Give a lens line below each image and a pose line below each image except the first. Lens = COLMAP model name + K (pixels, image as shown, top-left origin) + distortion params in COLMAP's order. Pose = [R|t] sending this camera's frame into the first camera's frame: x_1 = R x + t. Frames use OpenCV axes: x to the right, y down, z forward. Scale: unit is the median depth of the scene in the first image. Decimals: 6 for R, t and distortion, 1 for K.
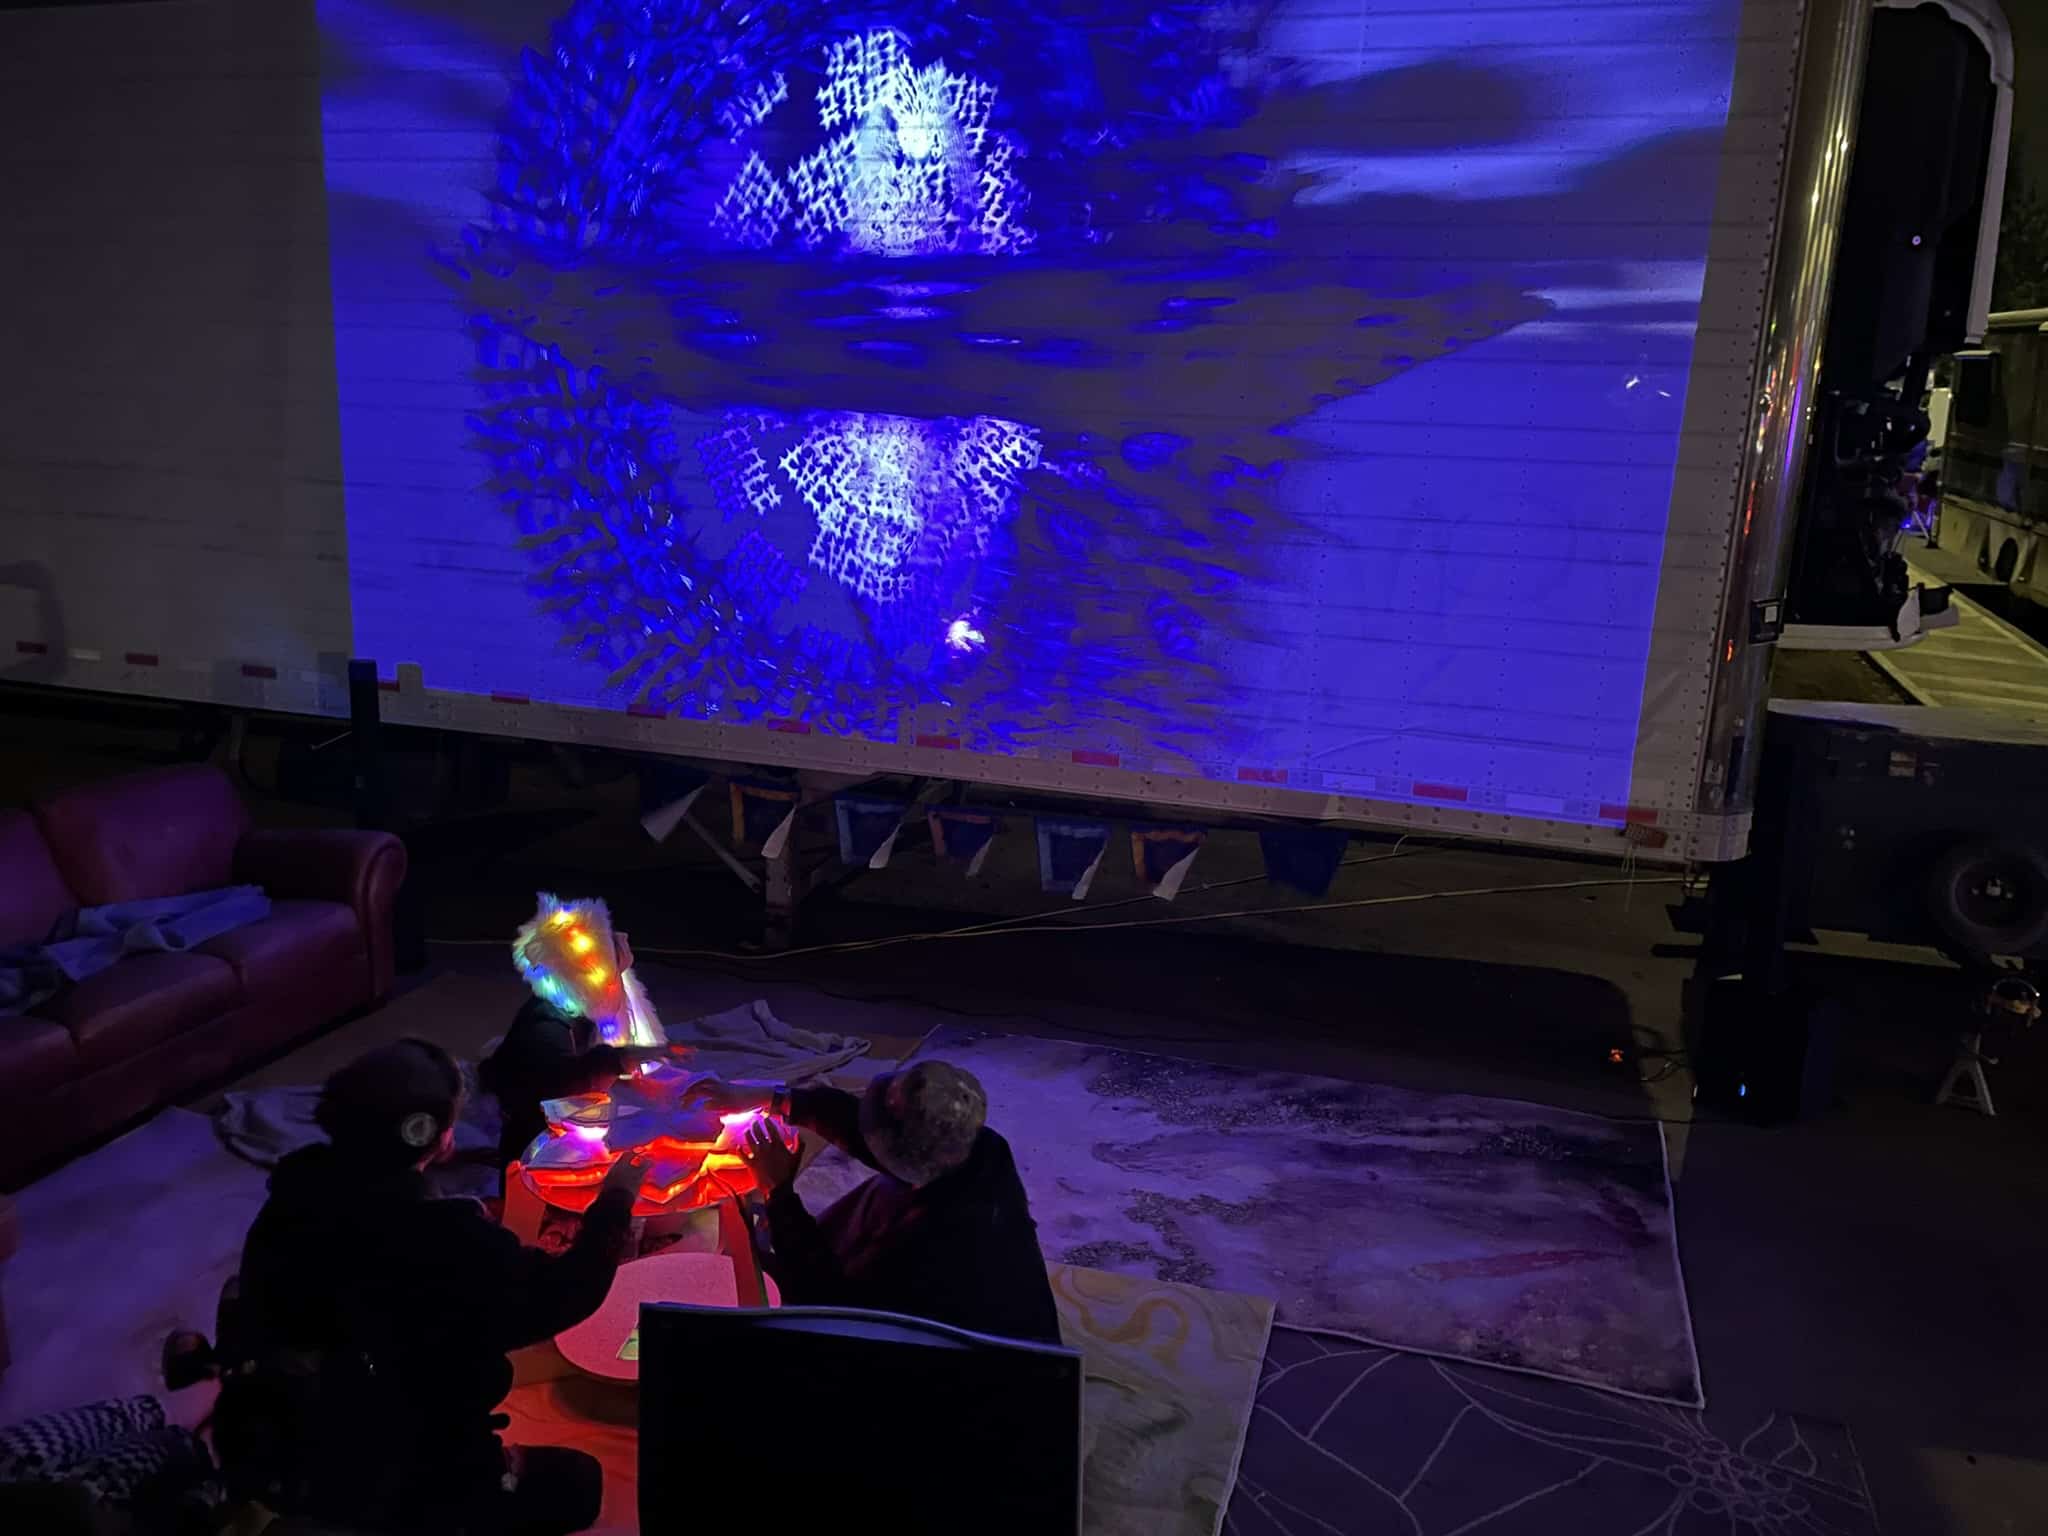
lens RADIAL K [[1548.1, 0, 1025.6], [0, 1548.1, 777.1], [0, 0, 1]] dist [0.039161, -0.028259]
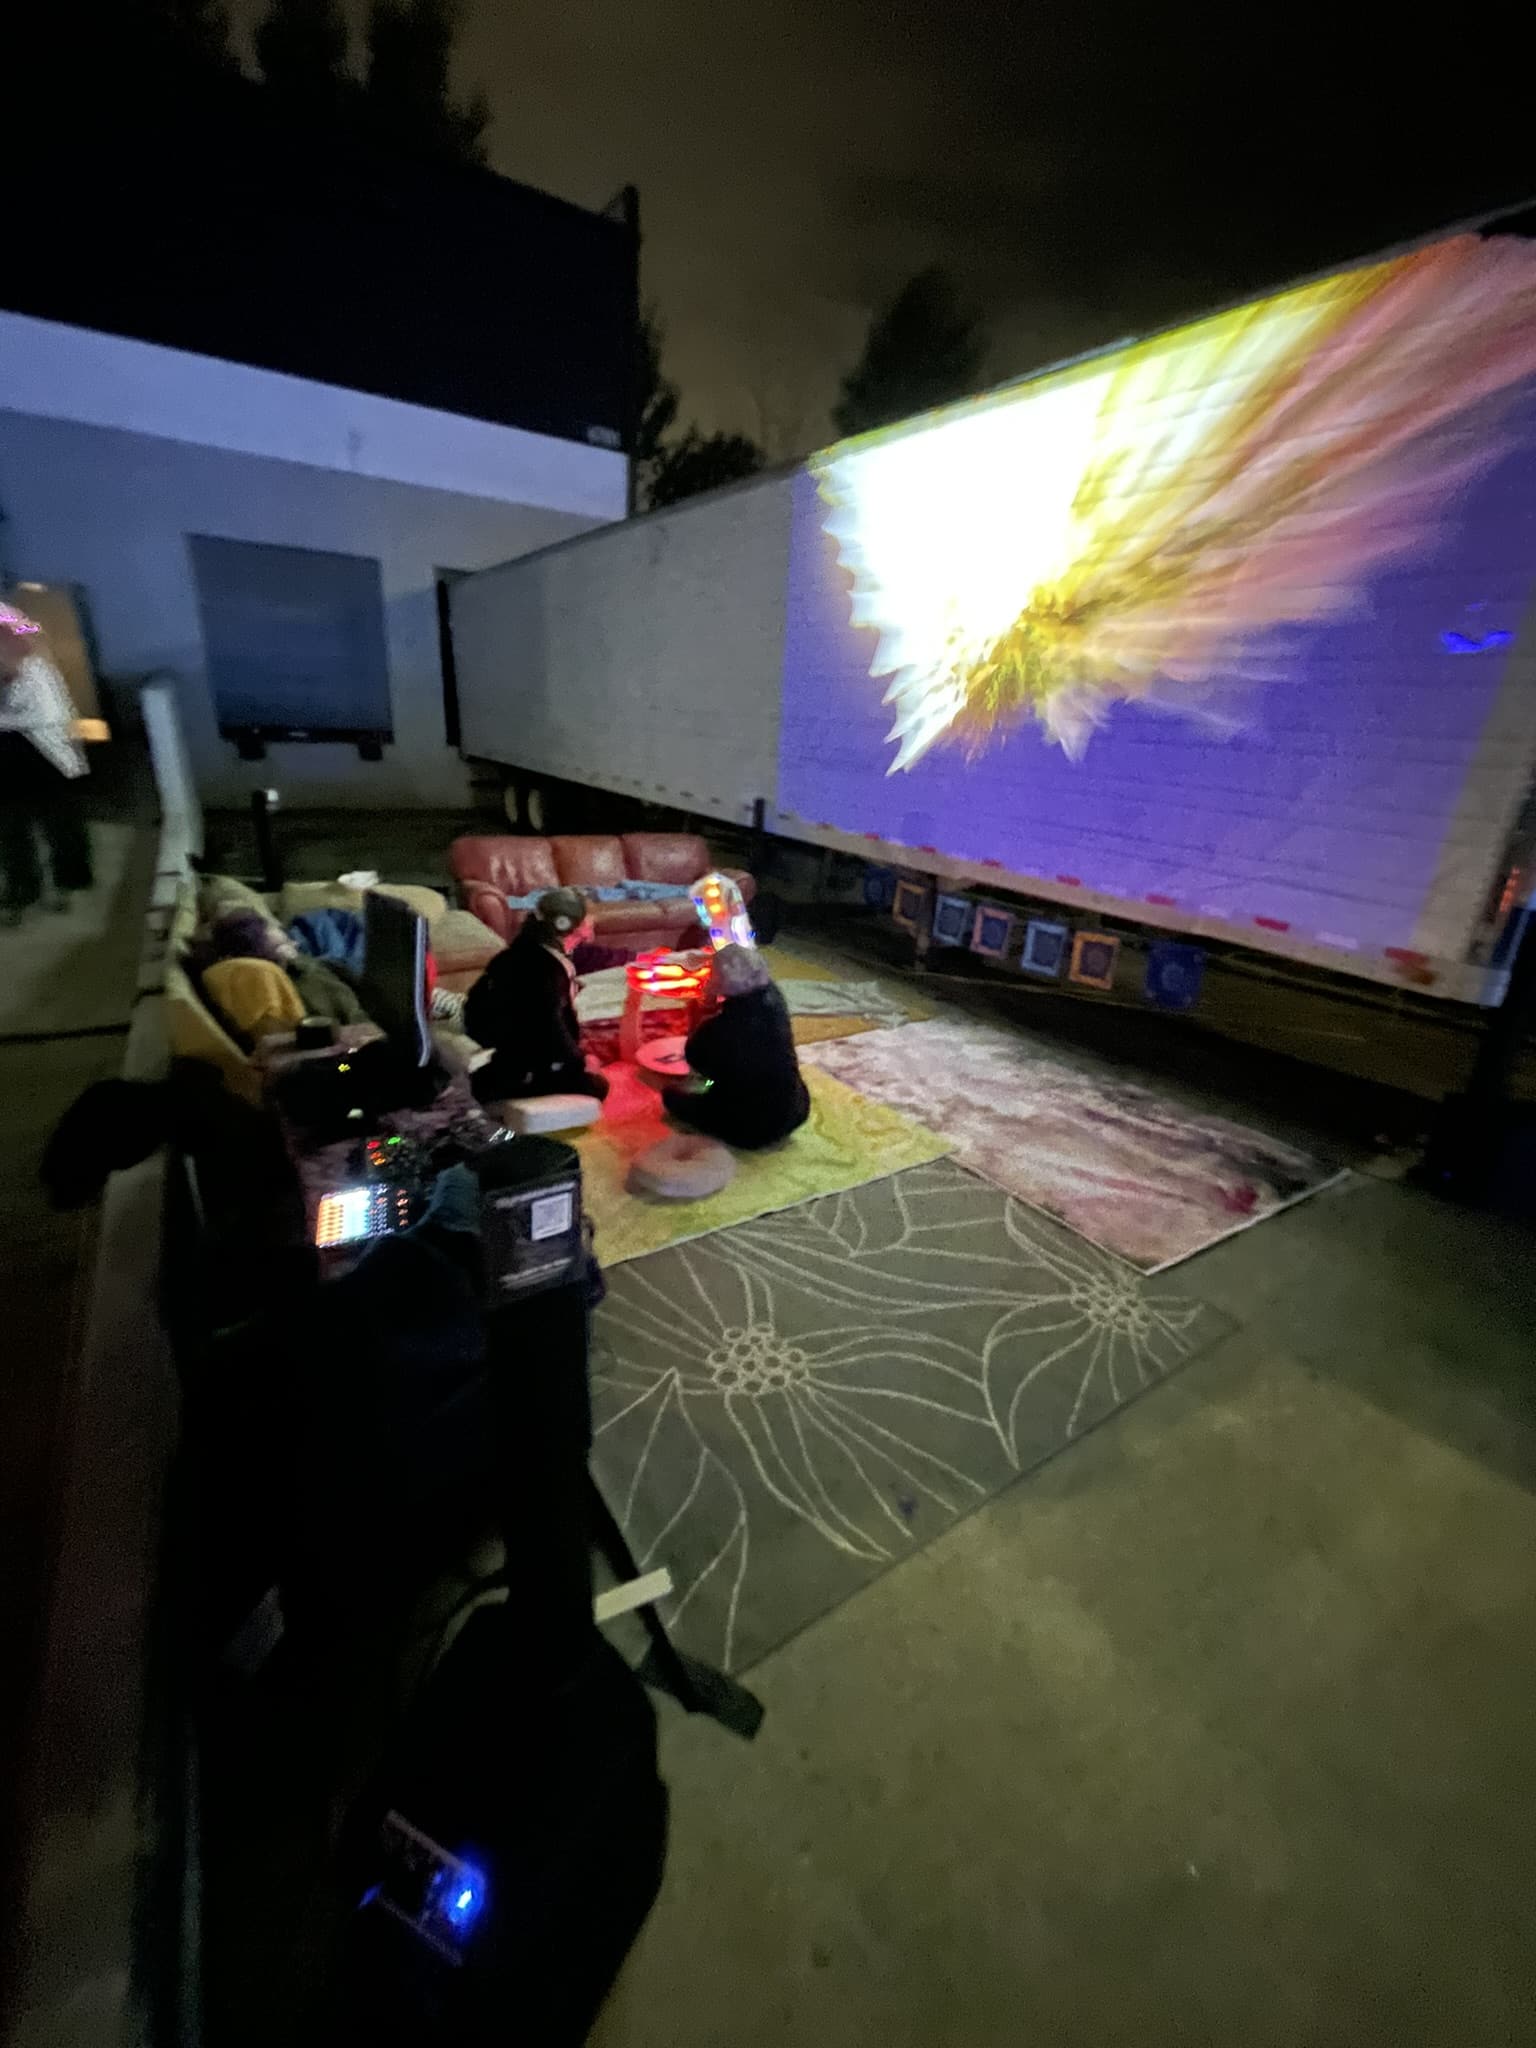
lens RADIAL K [[828.6, 0, 769.6], [0, 828.6, 1014.6], [0, 0, 1]] dist [-0.009539, 0.001342]
pose [[0.766202, 0.225094, -0.601886, 0.405926], [-0.193646, 0.973981, 0.117739, 0.096075], [0.612728, 0.026342, 0.789855, 0.102204]]
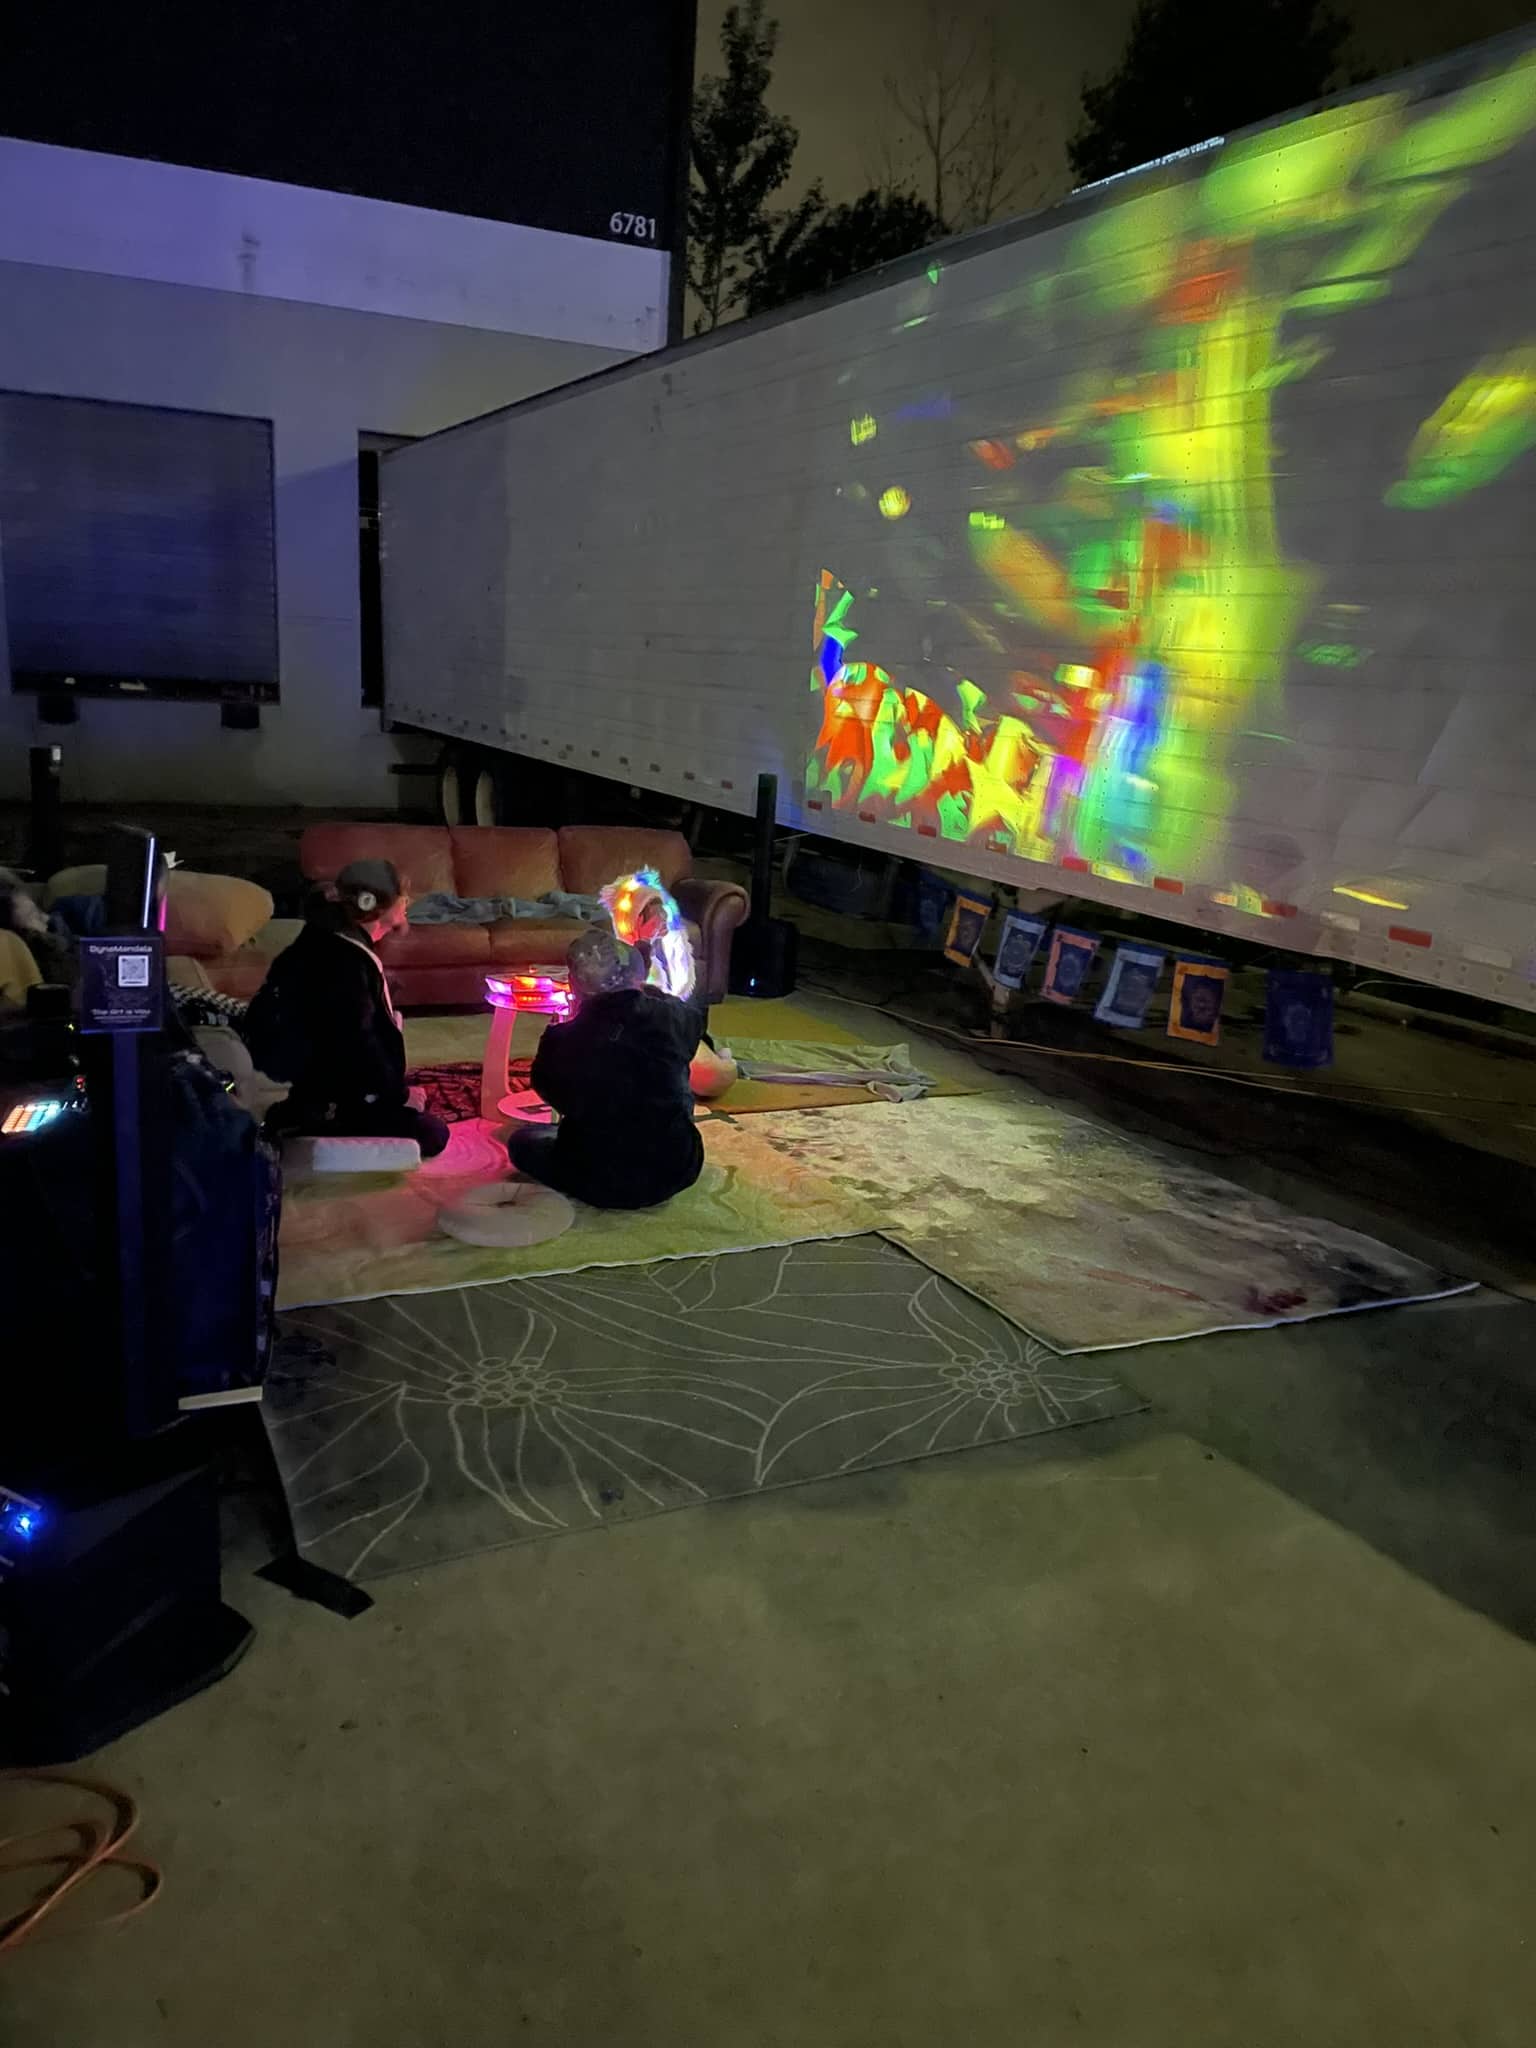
lens RADIAL K [[1548.1, 0, 778.2], [0, 1548.1, 1014.7], [0, 0, 1]] dist [0.039161, -0.028259]
pose [[0.684000, 0.166674, -0.710186, 0.729845], [-0.216994, 0.975967, 0.020058, 0.130054], [0.696461, 0.140387, 0.703728, 0.025959]]
